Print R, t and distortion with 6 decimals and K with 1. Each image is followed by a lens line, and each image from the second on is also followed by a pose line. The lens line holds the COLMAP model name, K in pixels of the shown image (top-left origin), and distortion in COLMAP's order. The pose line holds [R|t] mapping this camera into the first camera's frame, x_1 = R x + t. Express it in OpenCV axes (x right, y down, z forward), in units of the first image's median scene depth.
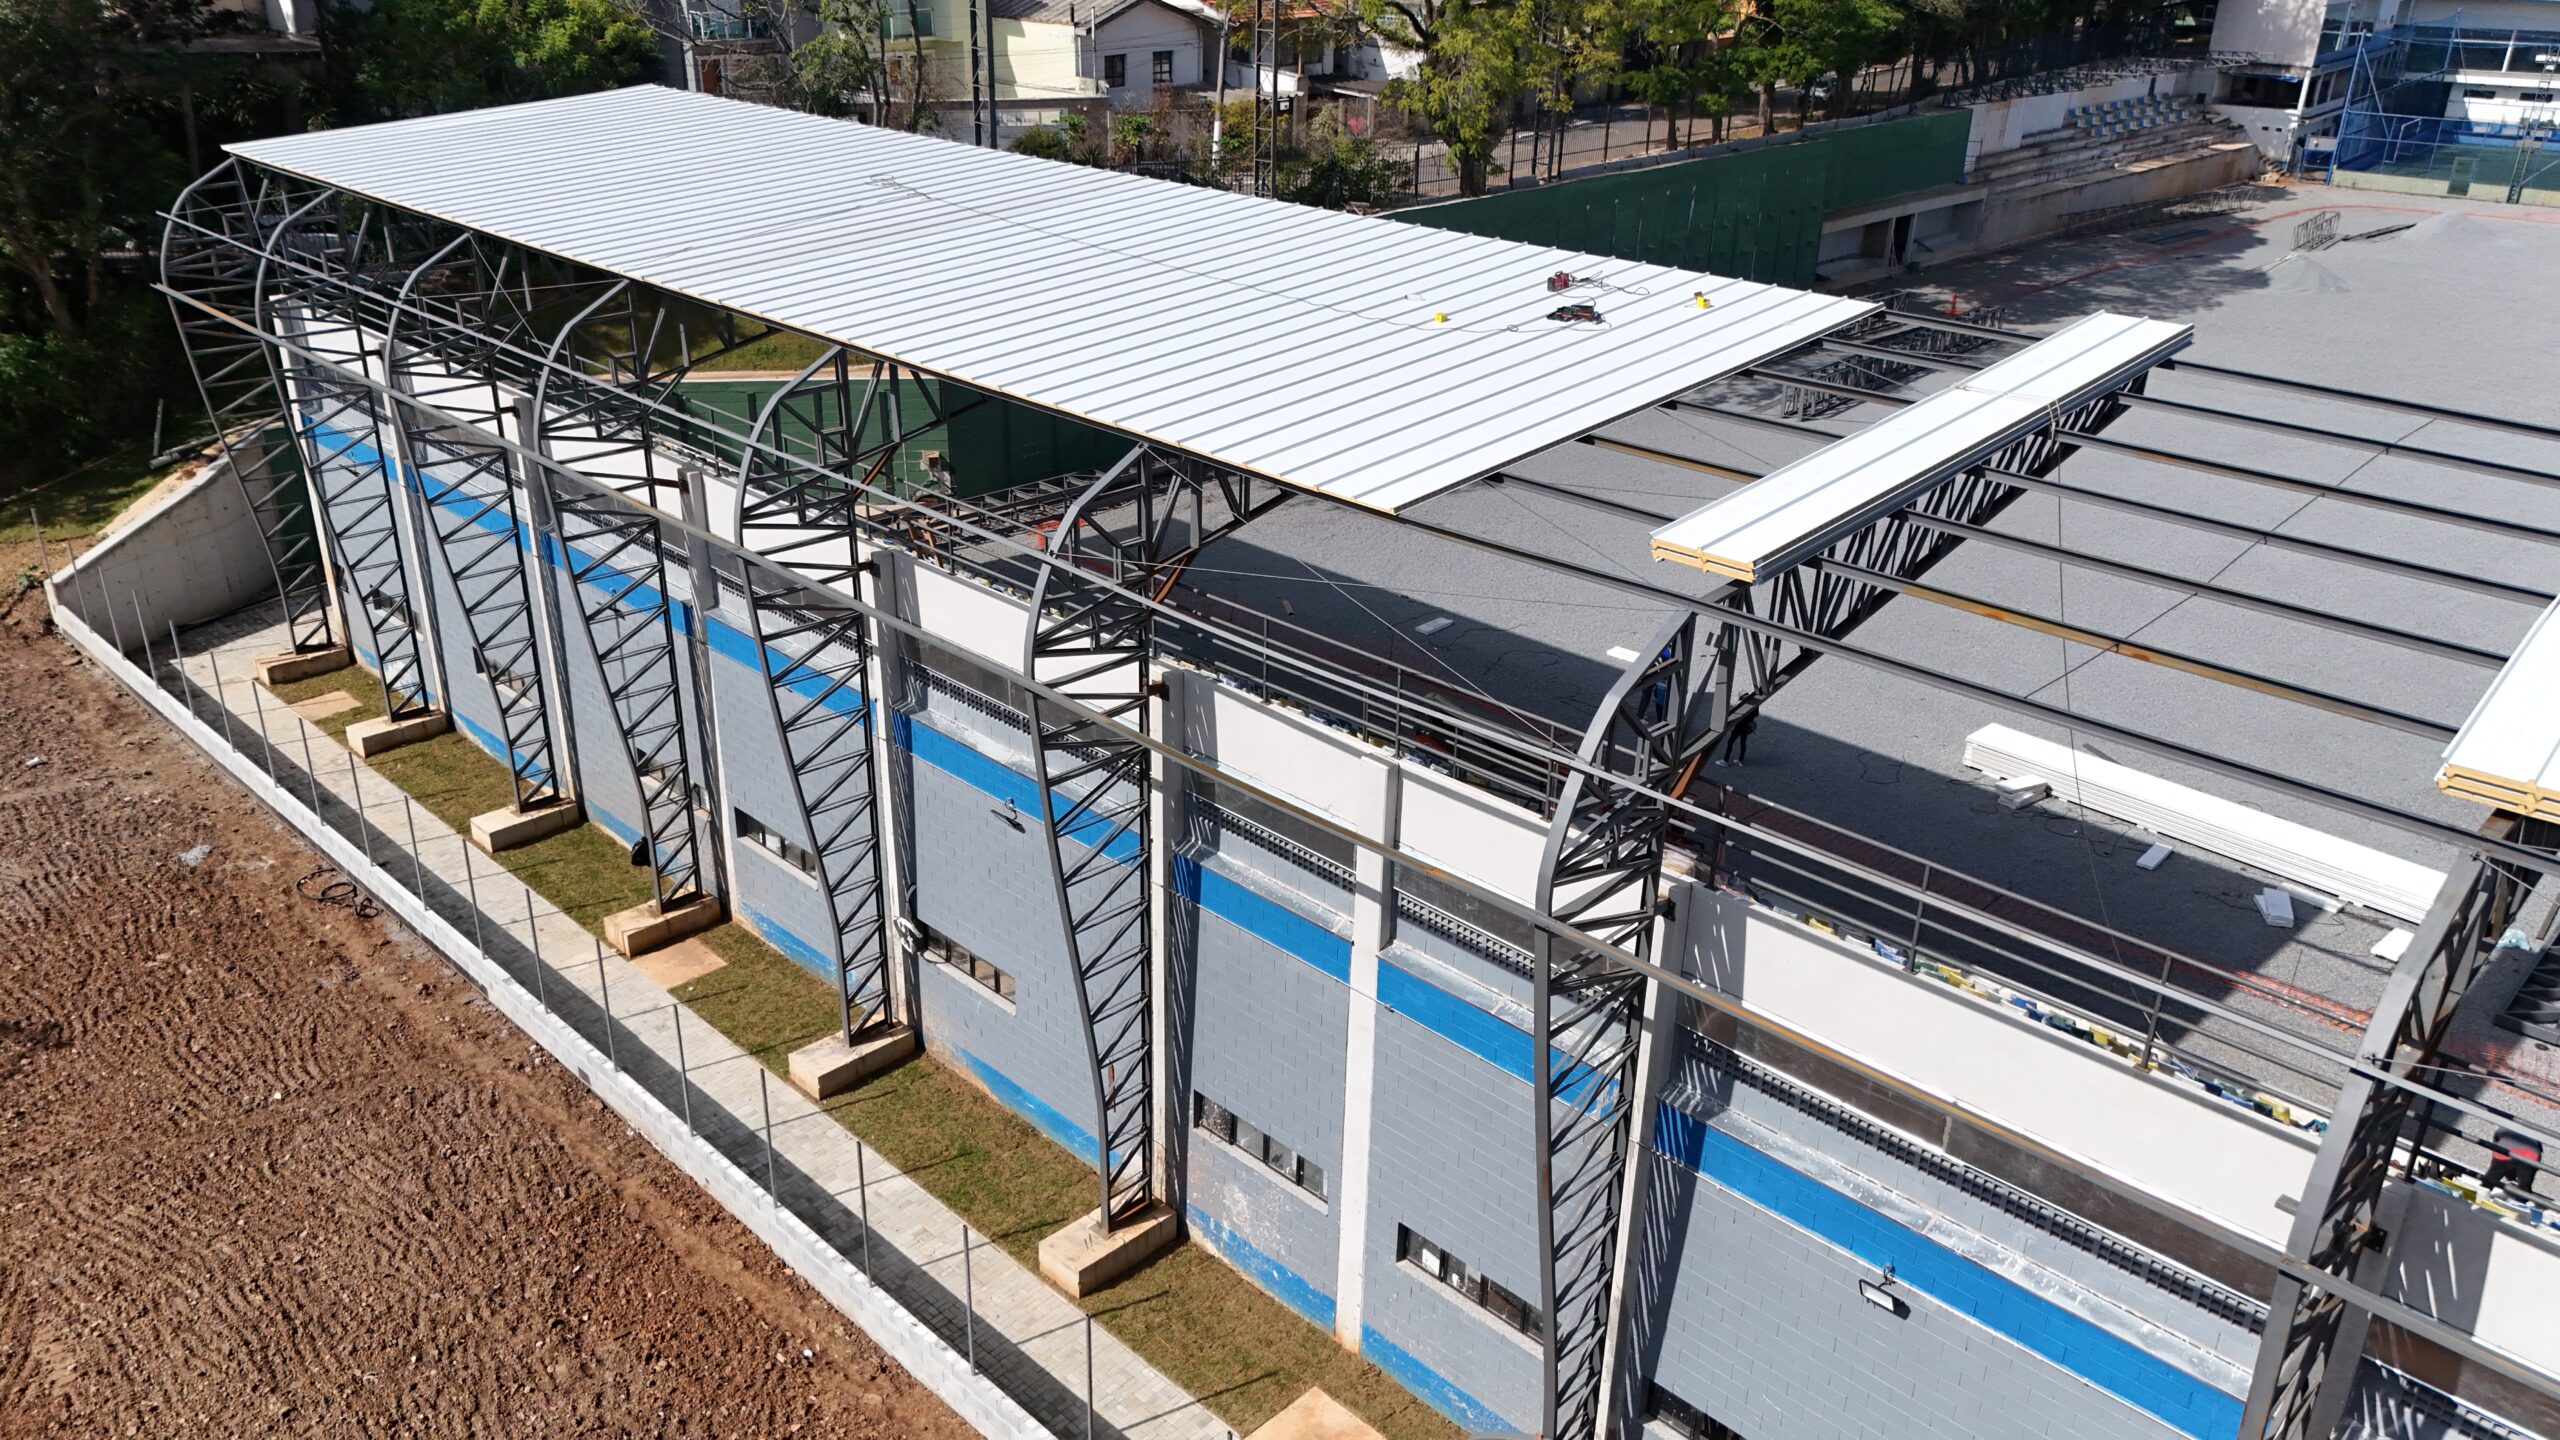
lens RADIAL K [[1886.7, 0, 1276.6], [0, 1886.7, 717.1], [0, 0, 1]] dist [0.084122, -0.078321]
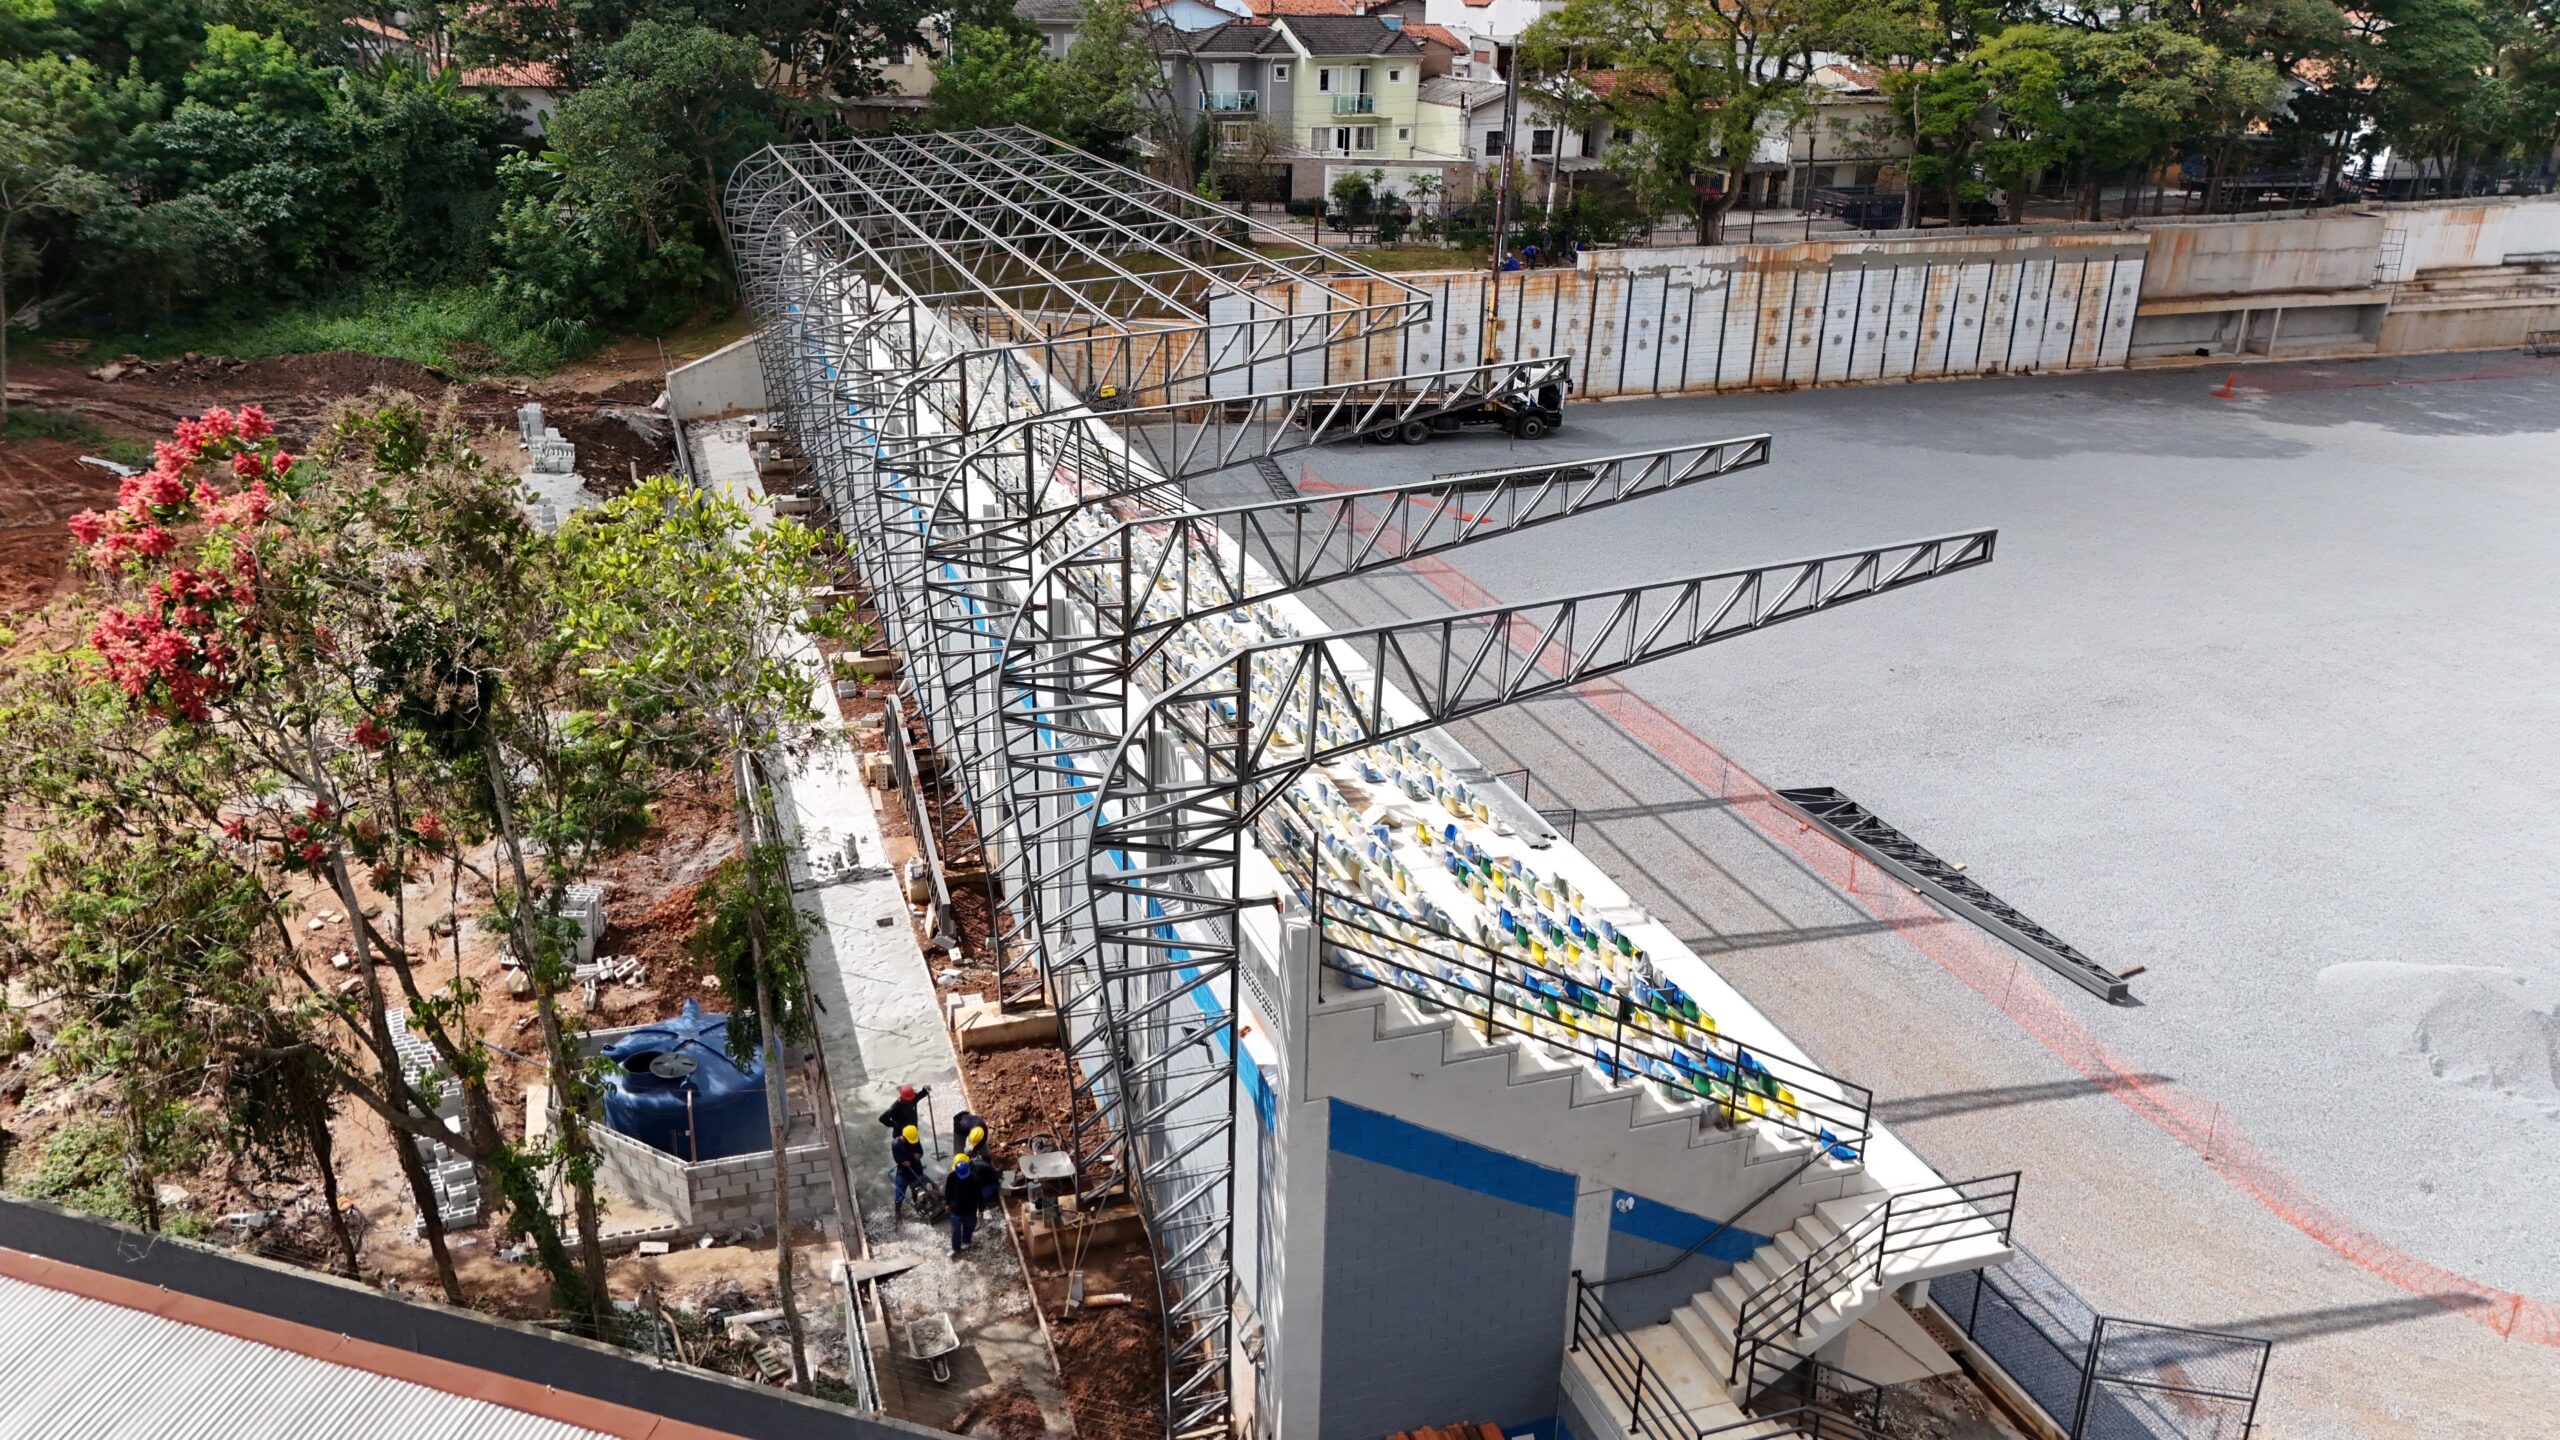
lens RADIAL K [[1899.2, 0, 1280.0], [0, 1899.2, 720.0], [0, 0, 1]] dist [0.059515, -0.050282]
pose [[0.894247, 0.163436, -0.416667, 0.434502], [-0.184783, 0.982717, -0.011112, 0.102852], [0.407649, 0.086930, 0.908991, -0.242949]]
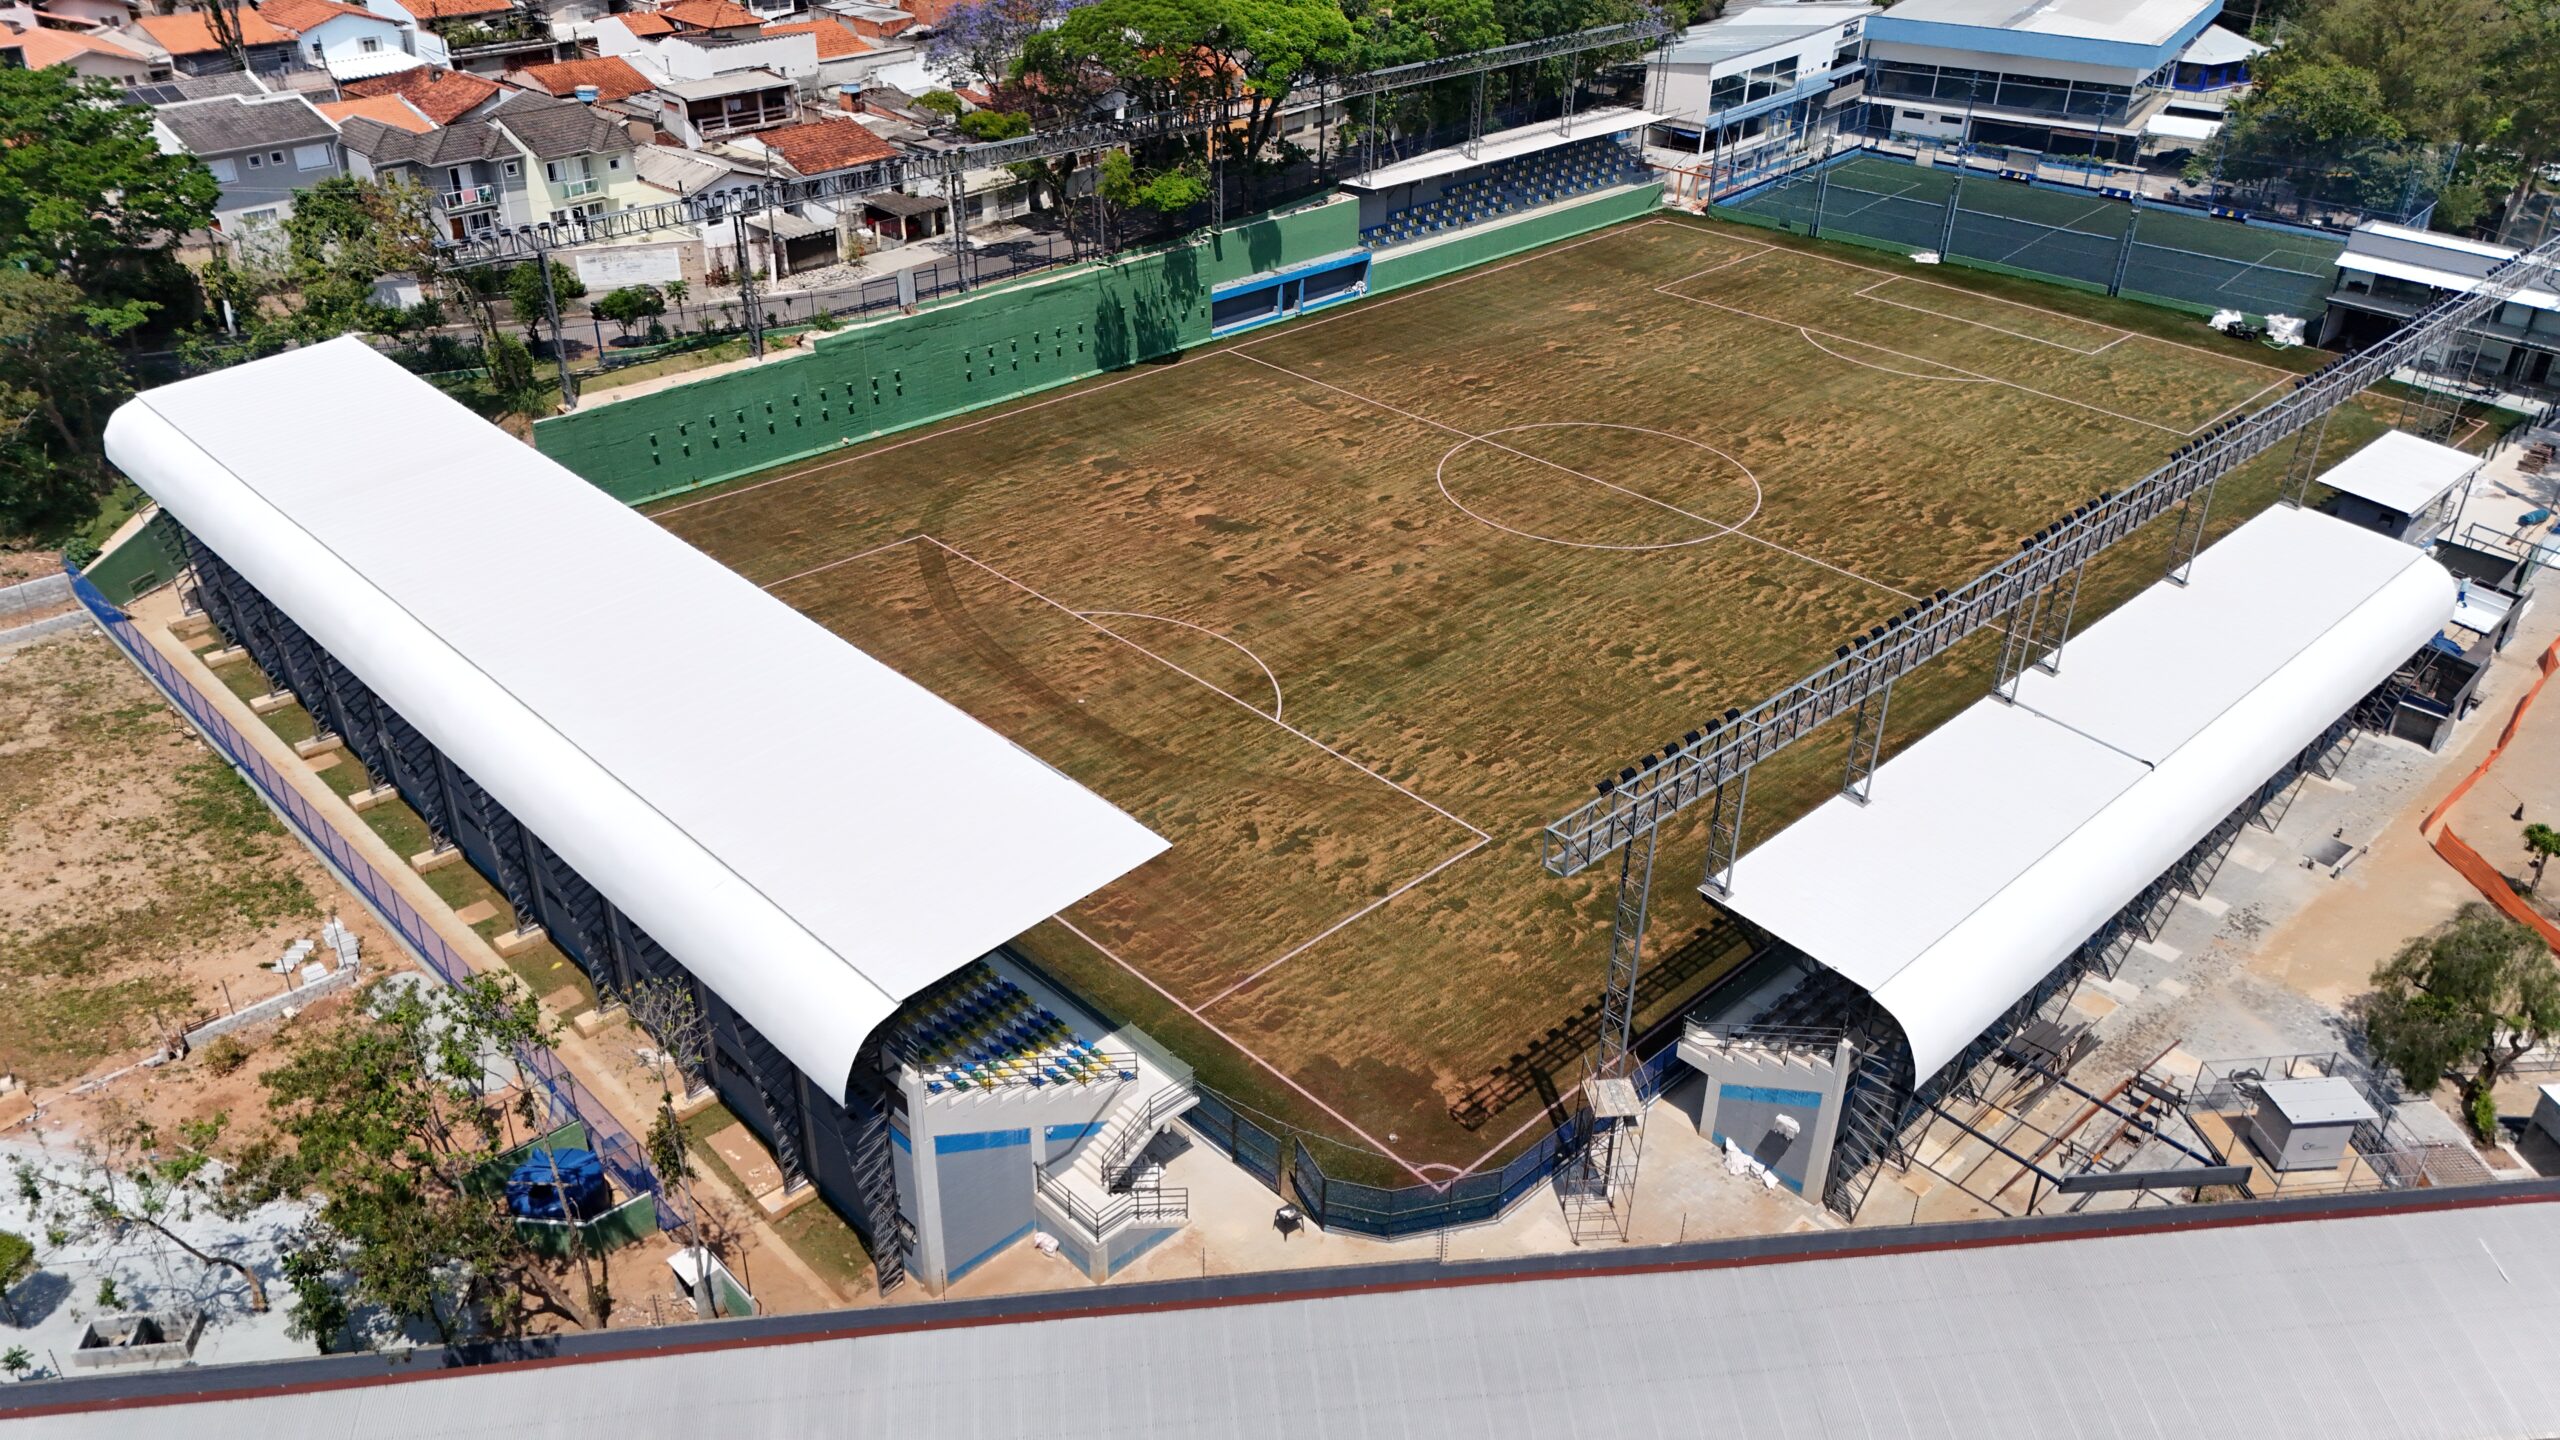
lens RADIAL K [[1878.8, 0, 1276.6], [0, 1878.8, 715.4], [0, 0, 1]] dist [0.116053, -0.130562]
pose [[0.999662, 0.011957, -0.023103, 0.477388], [-0.009586, 0.994928, 0.100133, -0.093627], [0.024183, -0.099877, 0.994706, -0.704314]]
